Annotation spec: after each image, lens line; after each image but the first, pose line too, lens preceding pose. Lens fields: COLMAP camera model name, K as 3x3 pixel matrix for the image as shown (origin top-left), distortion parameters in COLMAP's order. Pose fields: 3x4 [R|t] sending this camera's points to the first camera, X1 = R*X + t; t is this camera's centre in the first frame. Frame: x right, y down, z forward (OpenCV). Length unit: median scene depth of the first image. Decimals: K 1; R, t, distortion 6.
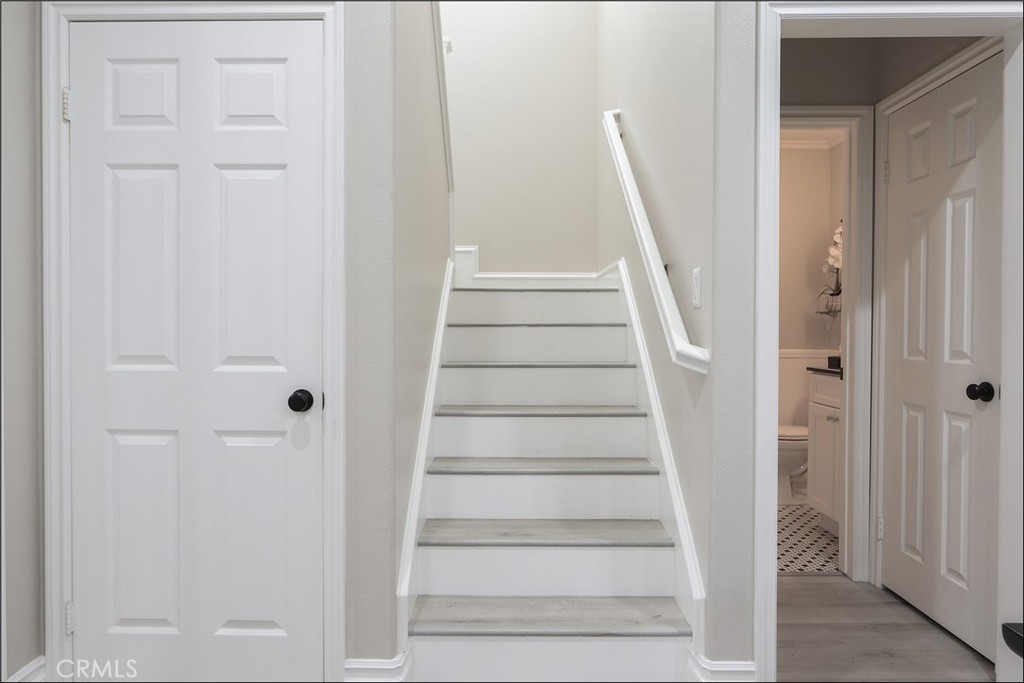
lens RADIAL K [[572.4, 0, 526.2], [0, 572.4, 338.7], [0, 0, 1]] dist [-0.015435, -0.000796]
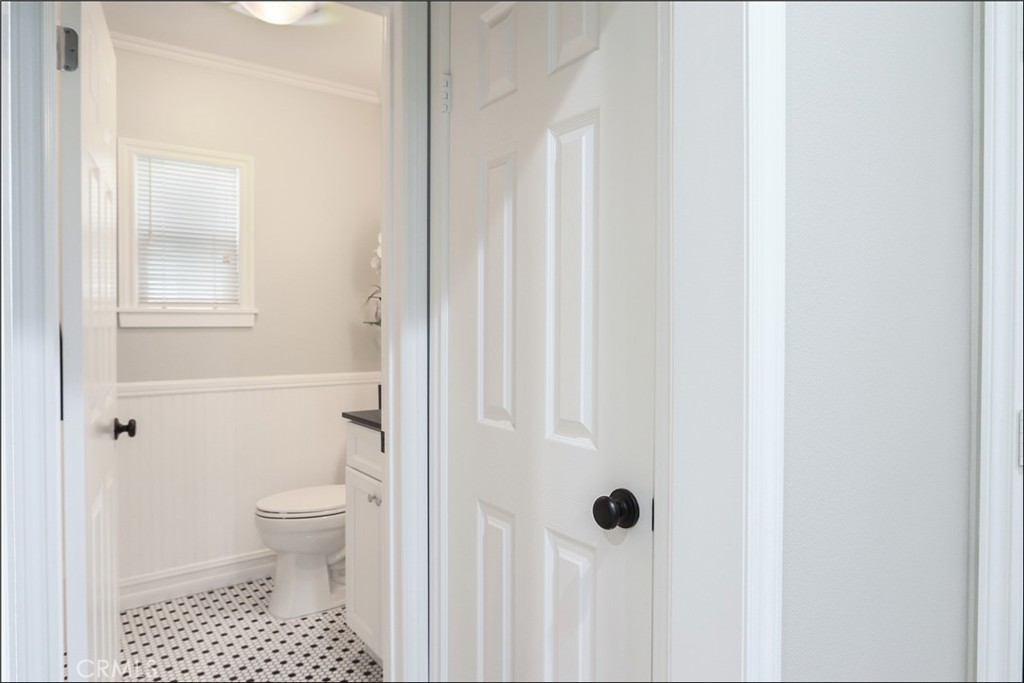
lens RADIAL K [[643.4, 0, 507.7], [0, 643.4, 335.7], [0, 0, 1]] dist [-0.012603, 0.016376]
pose [[0.788932, -0.005192, 0.614458, 0.310433], [0.011031, 0.999923, -0.005714, -0.047323], [-0.614381, 0.011286, 0.788928, 0.499414]]
